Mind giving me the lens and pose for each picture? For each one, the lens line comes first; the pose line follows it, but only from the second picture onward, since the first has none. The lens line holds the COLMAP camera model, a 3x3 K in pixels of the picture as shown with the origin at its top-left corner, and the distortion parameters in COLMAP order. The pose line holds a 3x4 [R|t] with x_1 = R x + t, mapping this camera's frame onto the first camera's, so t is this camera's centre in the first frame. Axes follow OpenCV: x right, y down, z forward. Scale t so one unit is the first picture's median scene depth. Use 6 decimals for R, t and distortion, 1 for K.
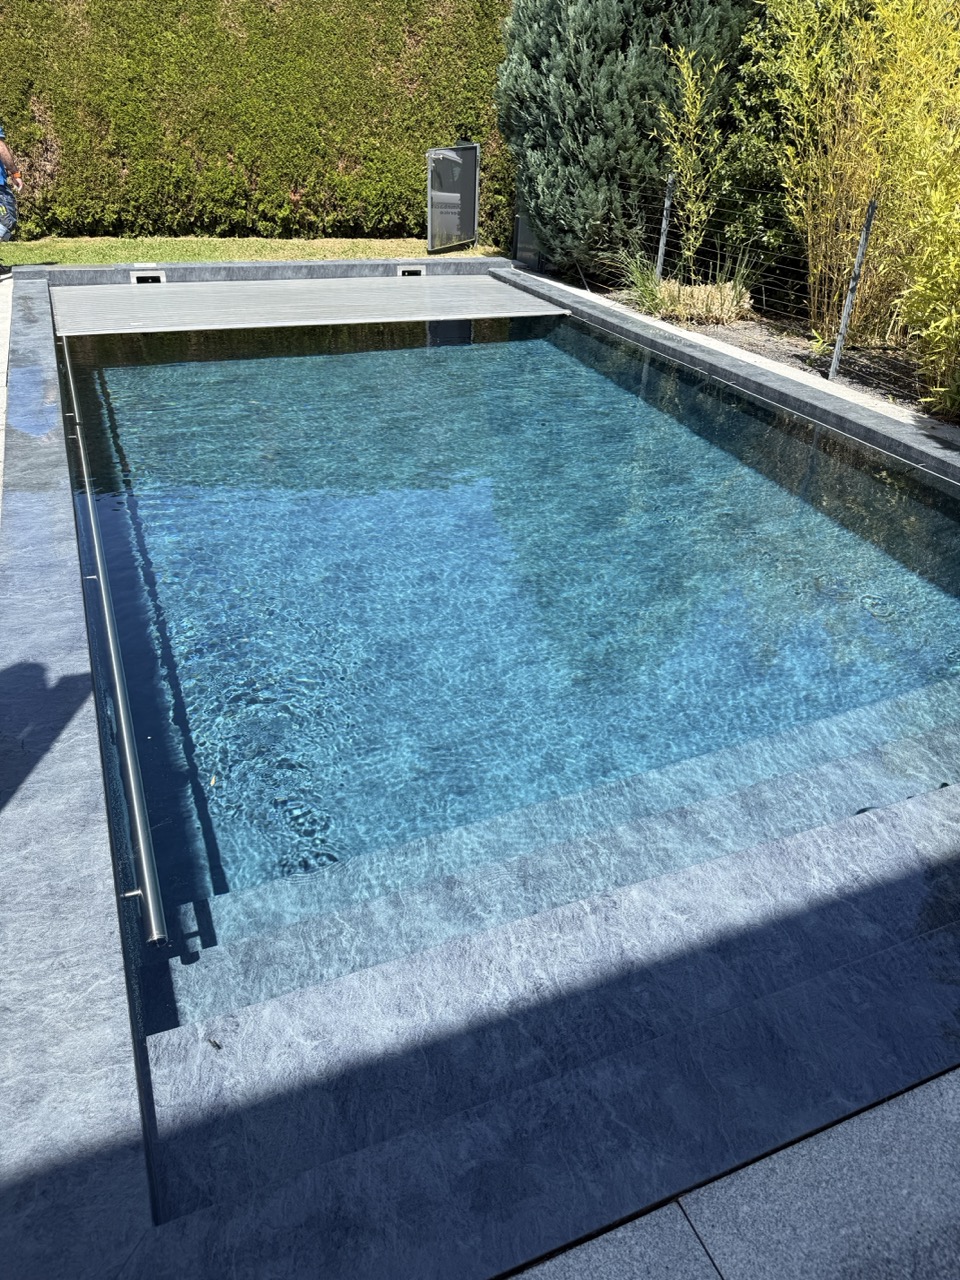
lens RADIAL K [[905.0, 0, 486.2], [0, 905.0, 642.6], [0, 0, 1]] dist [0.008785, -0.008918]
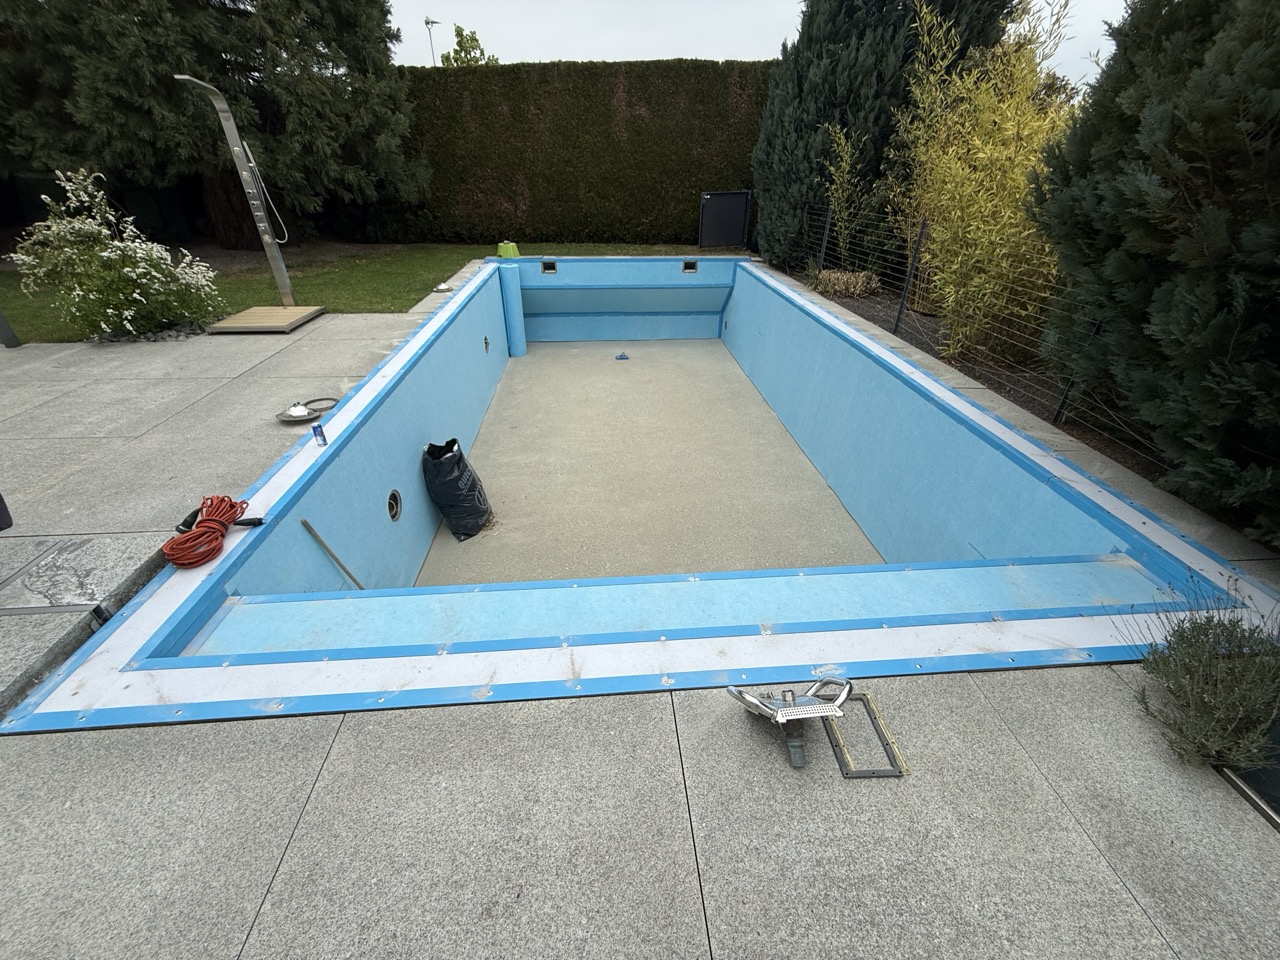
lens RADIAL K [[511.4, 0, 639.6], [0, 511.4, 477.0], [0, 0, 1]] dist [-0.001568, -0.000112]
pose [[0.946400, 0.139042, -0.291537, 0.195273], [-0.138535, 0.990102, 0.022491, -0.001682], [0.291779, 0.019102, 0.956295, 0.020609]]
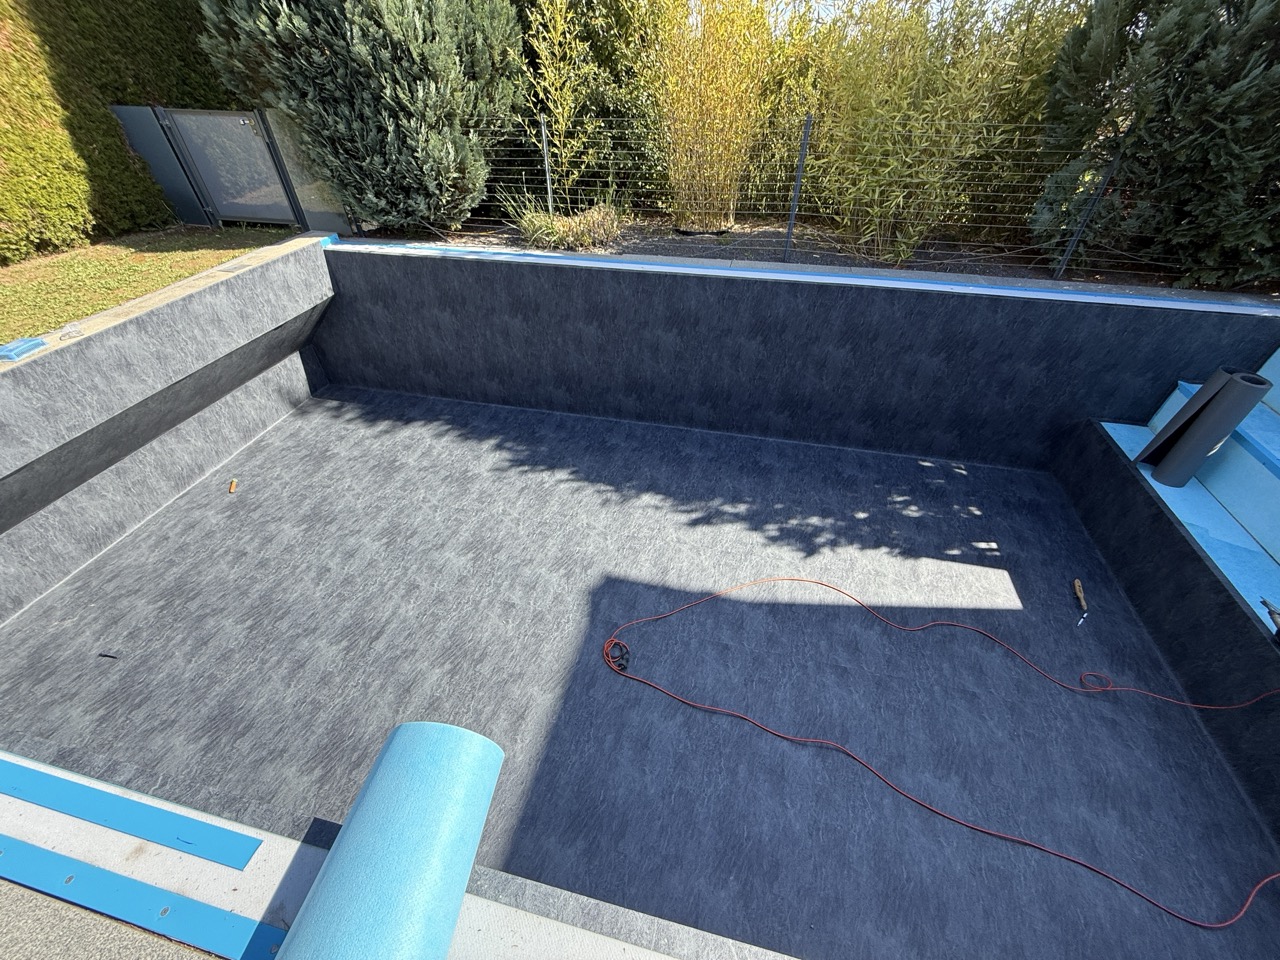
lens RADIAL K [[504.4, 0, 637.9], [0, 504.4, 479.1], [0, 0, 1]] dist [-0.000463, -0.000821]
pose [[0.587536, -0.554464, 0.589383, -0.284334], [0.440201, 0.830155, 0.342149, -0.287491], [-0.678988, 0.058422, 0.731821, 0.473035]]
